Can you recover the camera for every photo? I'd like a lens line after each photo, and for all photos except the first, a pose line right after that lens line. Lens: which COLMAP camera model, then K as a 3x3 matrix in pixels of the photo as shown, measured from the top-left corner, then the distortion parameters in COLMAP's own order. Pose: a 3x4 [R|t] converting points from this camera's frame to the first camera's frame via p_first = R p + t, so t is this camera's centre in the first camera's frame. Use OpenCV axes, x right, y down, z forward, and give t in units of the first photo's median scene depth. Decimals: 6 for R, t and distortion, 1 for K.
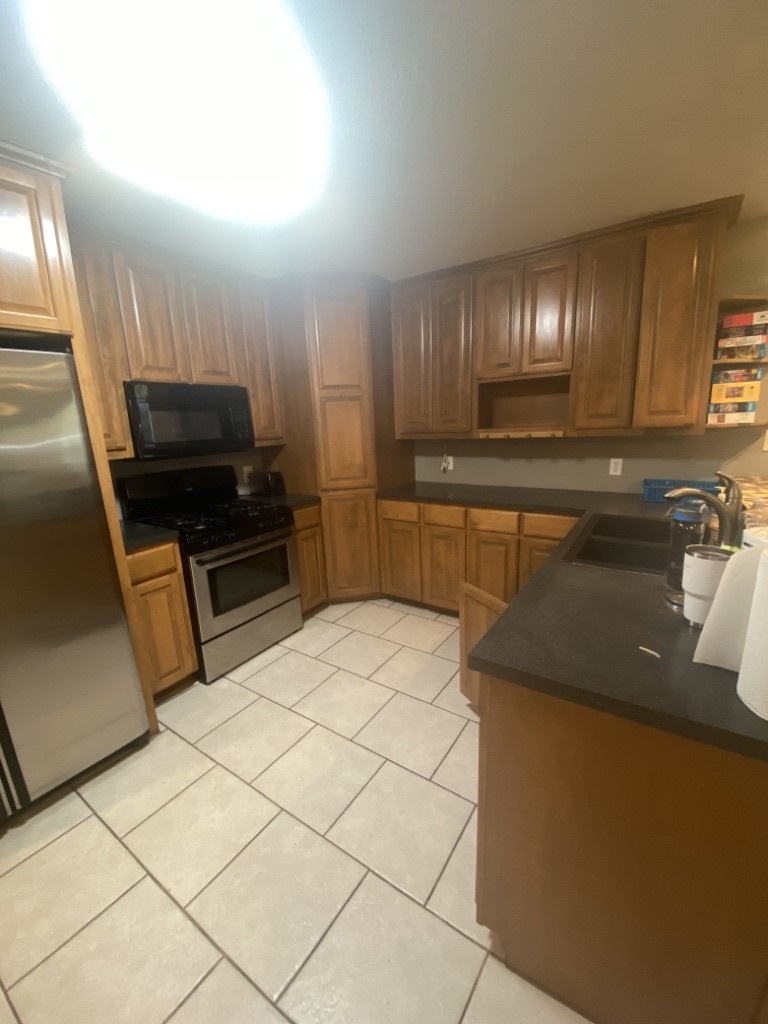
lens RADIAL K [[410.5, 0, 388.8], [0, 410.5, 514.5], [0, 0, 1]] dist [0.000865, -0.000134]
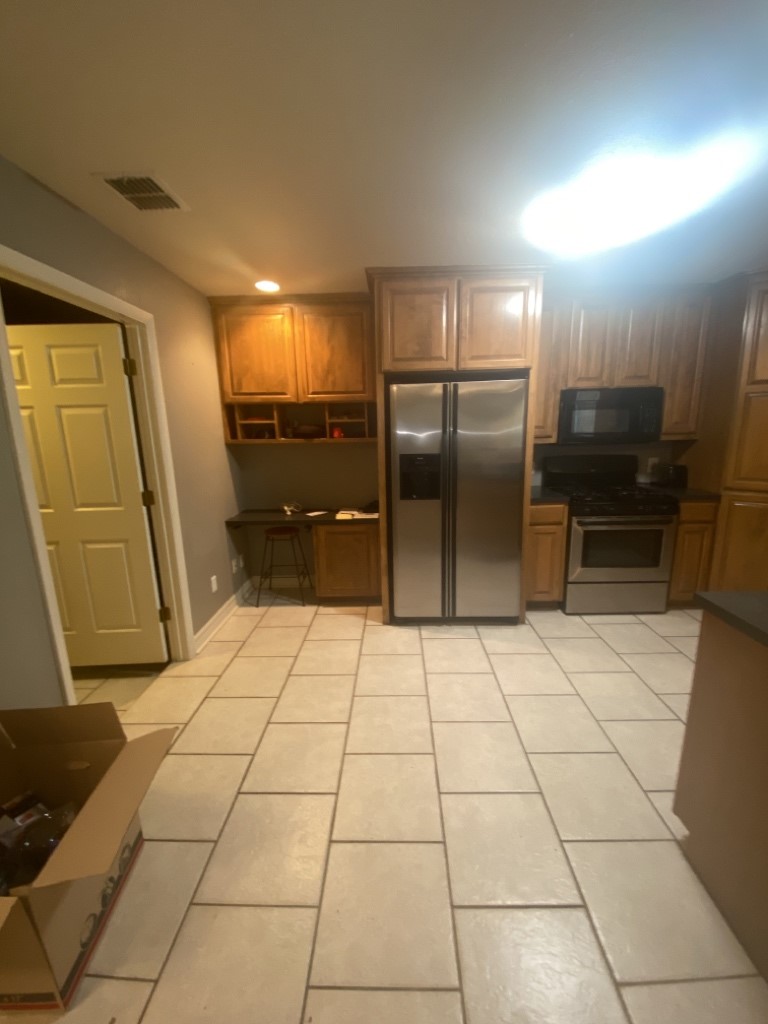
lens RADIAL K [[410.5, 0, 388.8], [0, 410.5, 514.5], [0, 0, 1]] dist [0.000865, -0.000134]
pose [[0.536906, 0.200961, -0.819358, 0.245686], [-0.185181, 0.975602, 0.117938, 0.037810], [0.823068, 0.088408, 0.561020, -0.222884]]
